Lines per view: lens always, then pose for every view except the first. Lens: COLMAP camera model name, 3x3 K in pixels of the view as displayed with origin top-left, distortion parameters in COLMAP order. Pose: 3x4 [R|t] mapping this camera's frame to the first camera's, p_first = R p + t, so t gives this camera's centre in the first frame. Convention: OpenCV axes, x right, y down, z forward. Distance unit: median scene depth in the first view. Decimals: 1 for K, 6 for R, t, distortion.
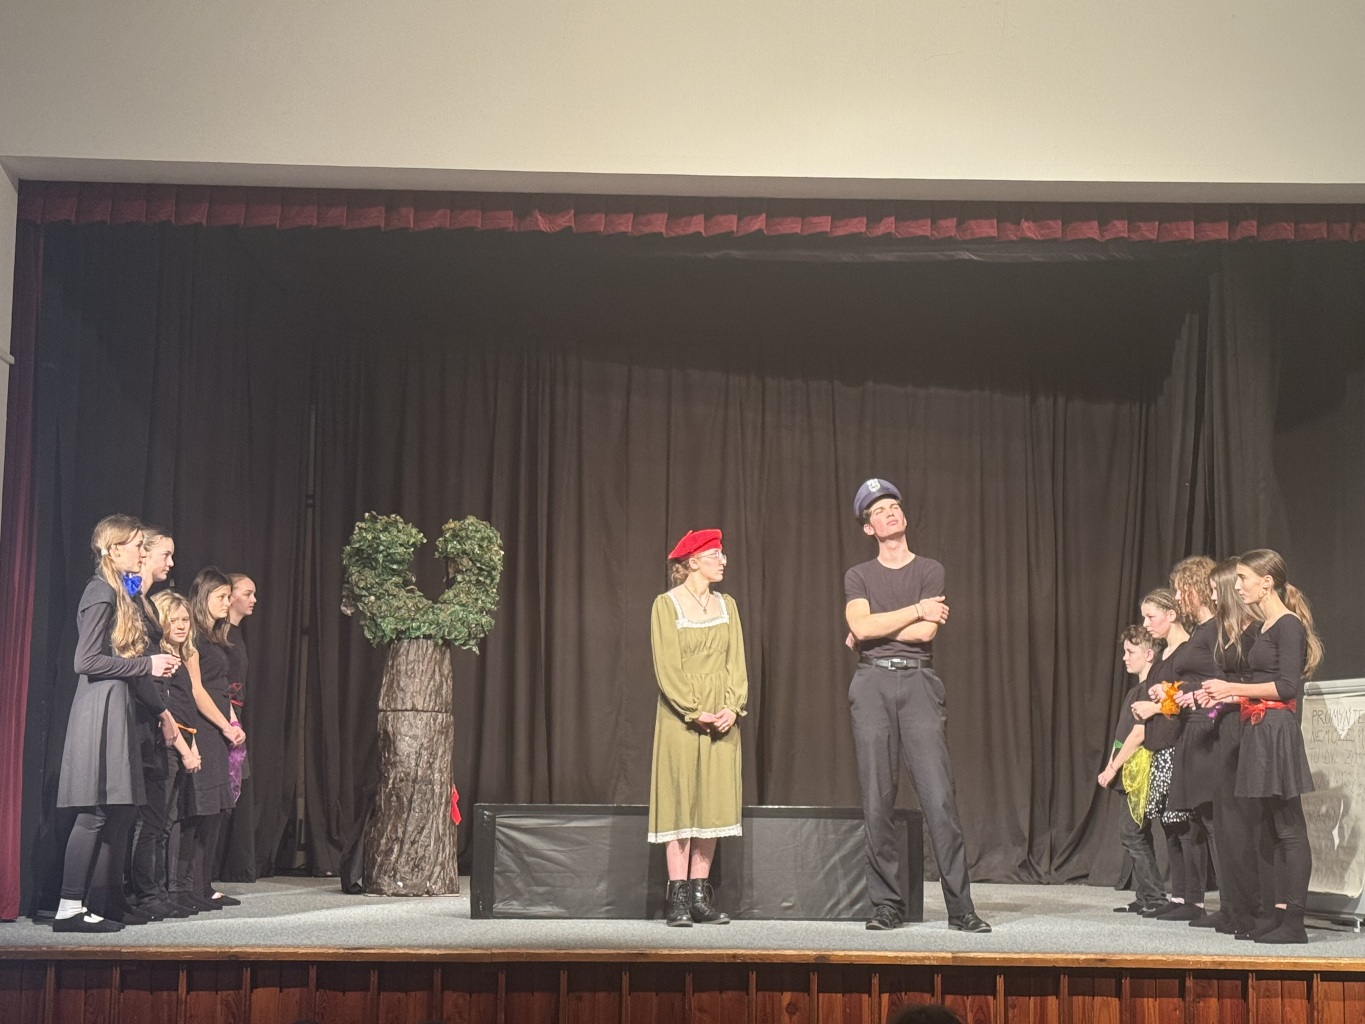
lens RADIAL K [[2200.1, 0, 684.7], [0, 2200.1, 526.4], [0, 0, 1]] dist [0.139067, 0.000000]
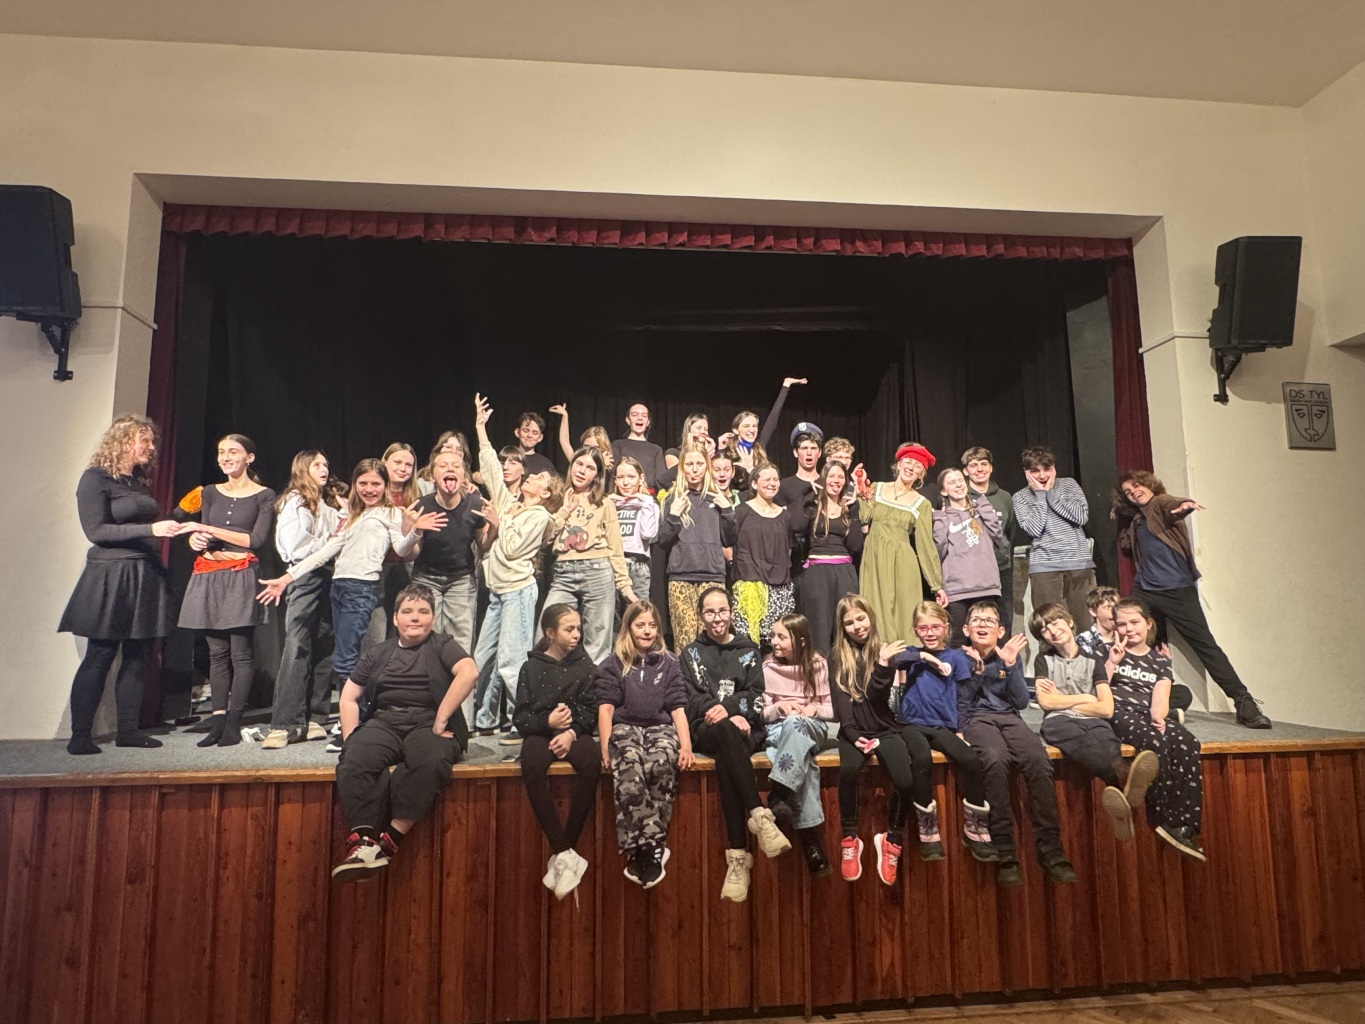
lens RADIAL K [[816.0, 0, 674.1], [0, 816.0, 516.0], [0, 0, 1]] dist [0.000322, 0.001814]
pose [[0.997511, -0.011923, 0.069492, -0.009822], [0.011823, 0.999928, 0.001847, 0.038000], [-0.069509, -0.001021, 0.997581, 0.367225]]
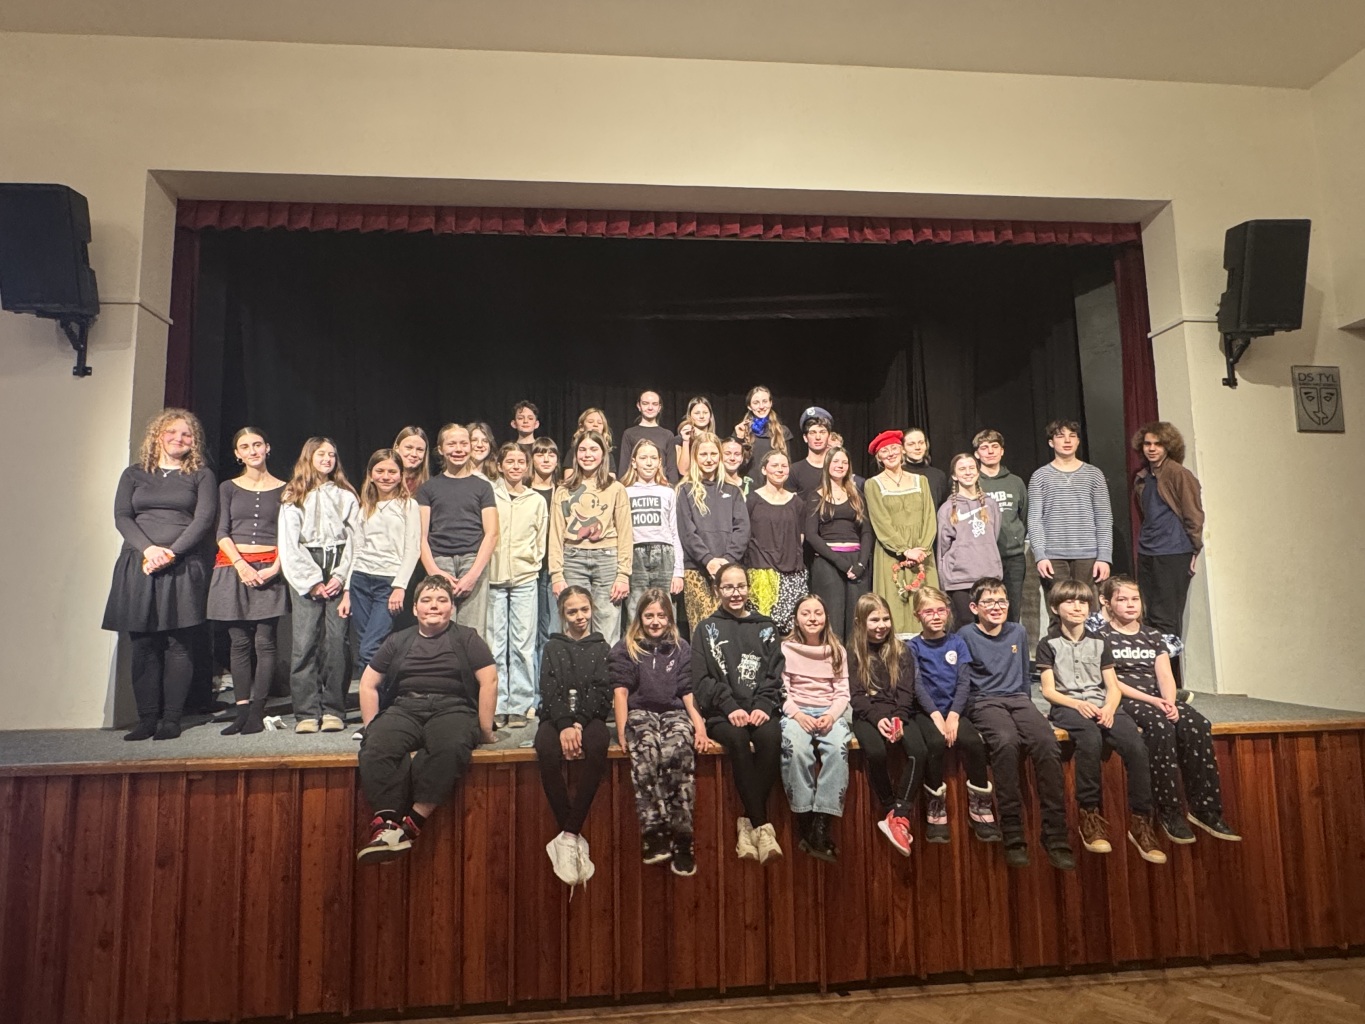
lens RADIAL K [[816.0, 0, 677.3], [0, 816.0, 515.8], [0, 0, 1]] dist [0.000322, 0.001814]
pose [[0.997786, -0.021924, 0.062781, -0.011756], [0.021059, 0.999675, 0.014398, 0.038429], [-0.063076, -0.013044, 0.997923, 0.363208]]
